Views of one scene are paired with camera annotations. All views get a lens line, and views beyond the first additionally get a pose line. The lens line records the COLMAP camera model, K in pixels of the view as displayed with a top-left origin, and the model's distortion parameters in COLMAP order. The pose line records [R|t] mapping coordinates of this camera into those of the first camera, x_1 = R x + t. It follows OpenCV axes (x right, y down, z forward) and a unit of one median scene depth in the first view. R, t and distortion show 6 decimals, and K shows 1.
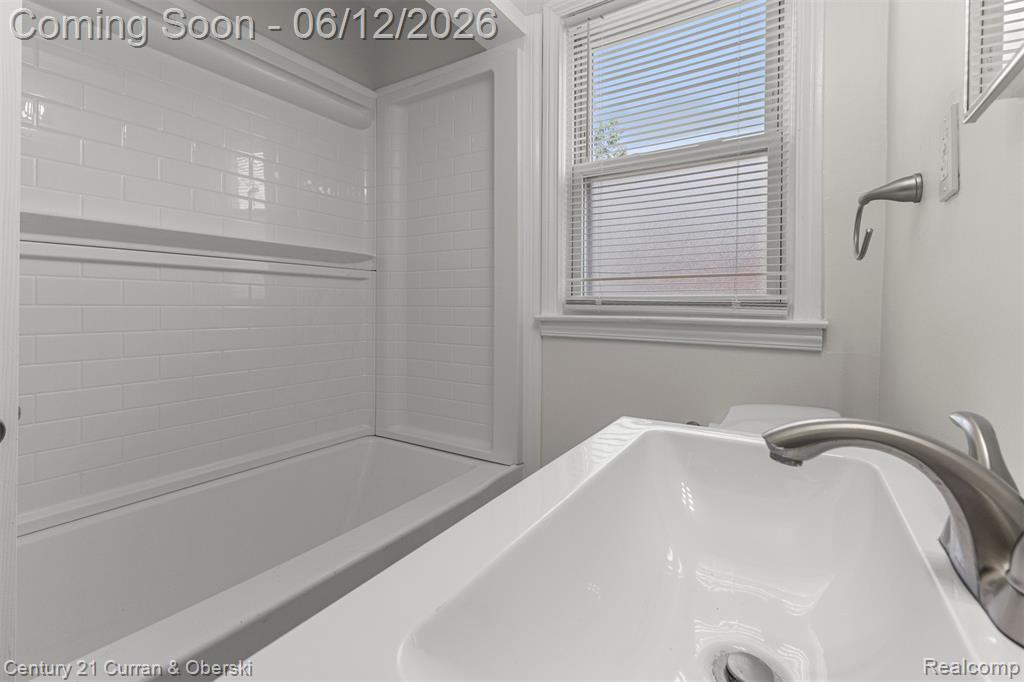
lens RADIAL K [[457.6, 0, 511.1], [0, 457.6, 308.1], [0, 0, 1]] dist [0.004165, 0.000166]
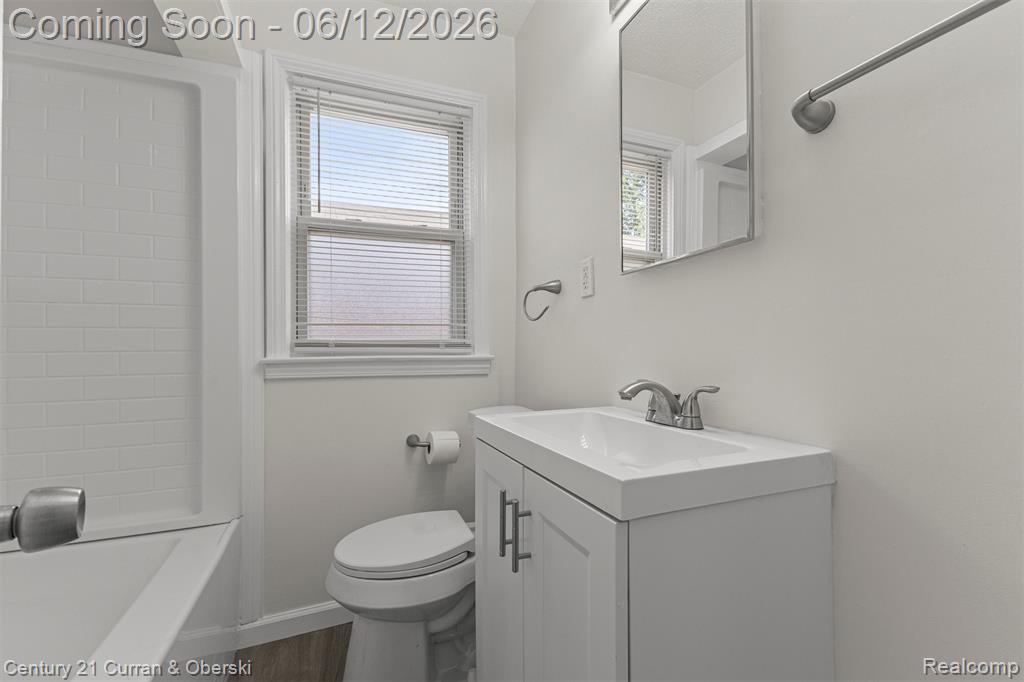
lens RADIAL K [[453.7, 0, 508.7], [0, 453.7, 344.6], [0, 0, 1]] dist [0.014101, 0.000367]
pose [[0.591758, -0.004307, 0.806104, -0.422238], [0.018111, 0.999804, -0.007953, 0.003142], [-0.805912, 0.019306, 0.591721, -0.008369]]
